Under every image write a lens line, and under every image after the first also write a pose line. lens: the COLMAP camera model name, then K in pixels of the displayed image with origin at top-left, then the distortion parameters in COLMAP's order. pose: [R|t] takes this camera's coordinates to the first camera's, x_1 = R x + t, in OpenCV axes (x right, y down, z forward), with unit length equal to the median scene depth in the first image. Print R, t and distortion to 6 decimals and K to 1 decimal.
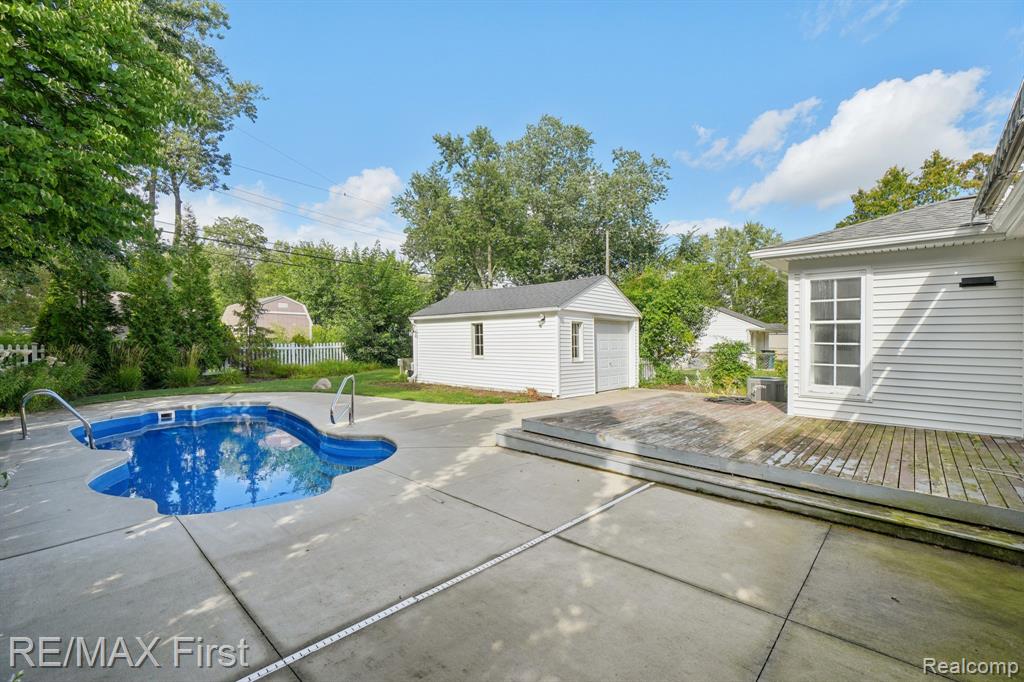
lens RADIAL K [[442.8, 0, 516.3], [0, 442.8, 336.8], [0, 0, 1]] dist [-0.001060, 0.000945]
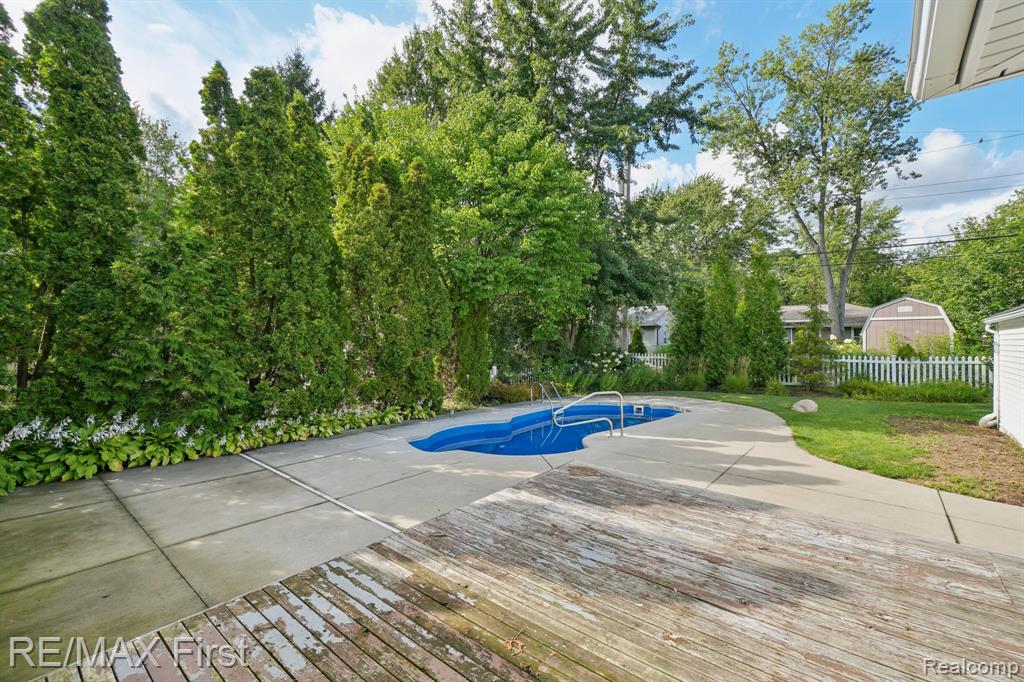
lens RADIAL K [[442.8, 0, 519.2], [0, 442.8, 334.5], [0, 0, 1]] dist [-0.001060, 0.000945]
pose [[0.042134, -0.024091, -0.998821, 0.349784], [0.009474, 0.999674, -0.023712, -0.015518], [0.999067, -0.008463, 0.042348, 0.341687]]
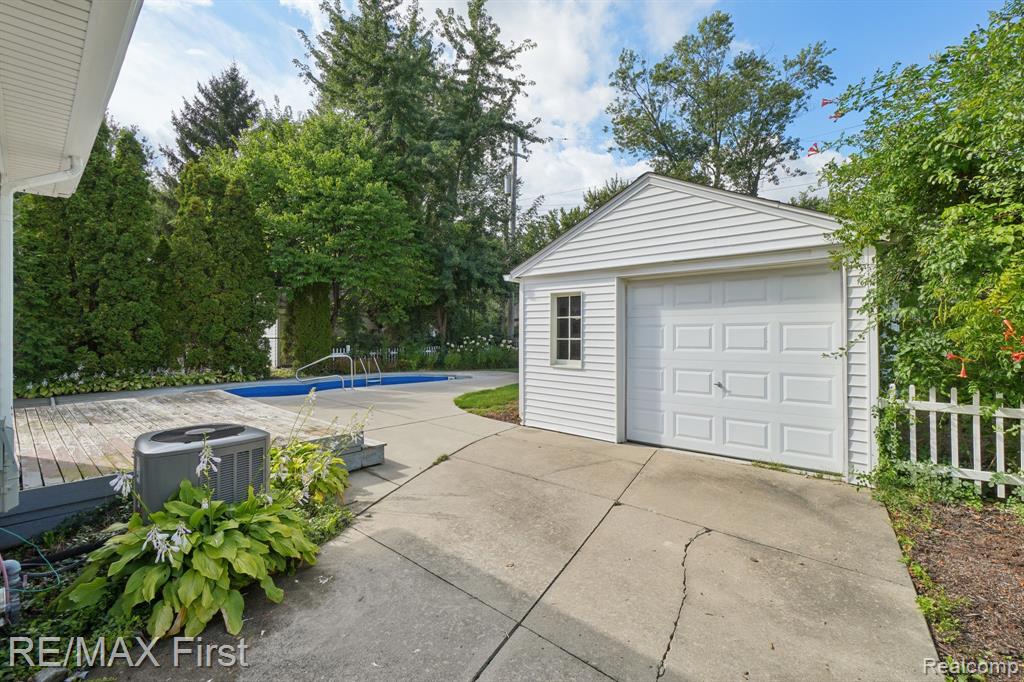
lens RADIAL K [[442.8, 0, 514.2], [0, 442.8, 331.0], [0, 0, 1]] dist [-0.001060, 0.000945]
pose [[0.014387, -0.013582, -0.999804, 0.529040], [0.009261, 0.999867, -0.013450, 0.014116], [0.999854, -0.009065, 0.014511, 0.734562]]
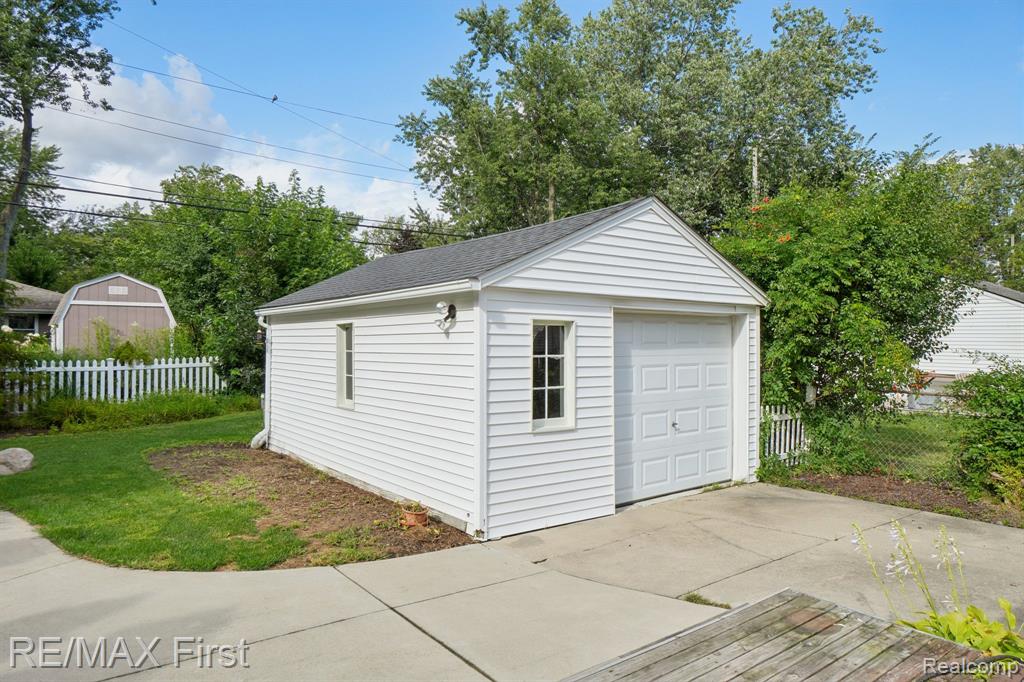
lens RADIAL K [[654.5, 0, 512.3], [0, 654.5, 339.3], [0, 0, 1]] dist [-0.001938, -0.000361]
pose [[0.982141, -0.001622, -0.188137, 0.166238], [0.003071, 0.999968, 0.007411, -0.018300], [0.188119, -0.007856, 0.982115, 0.371837]]
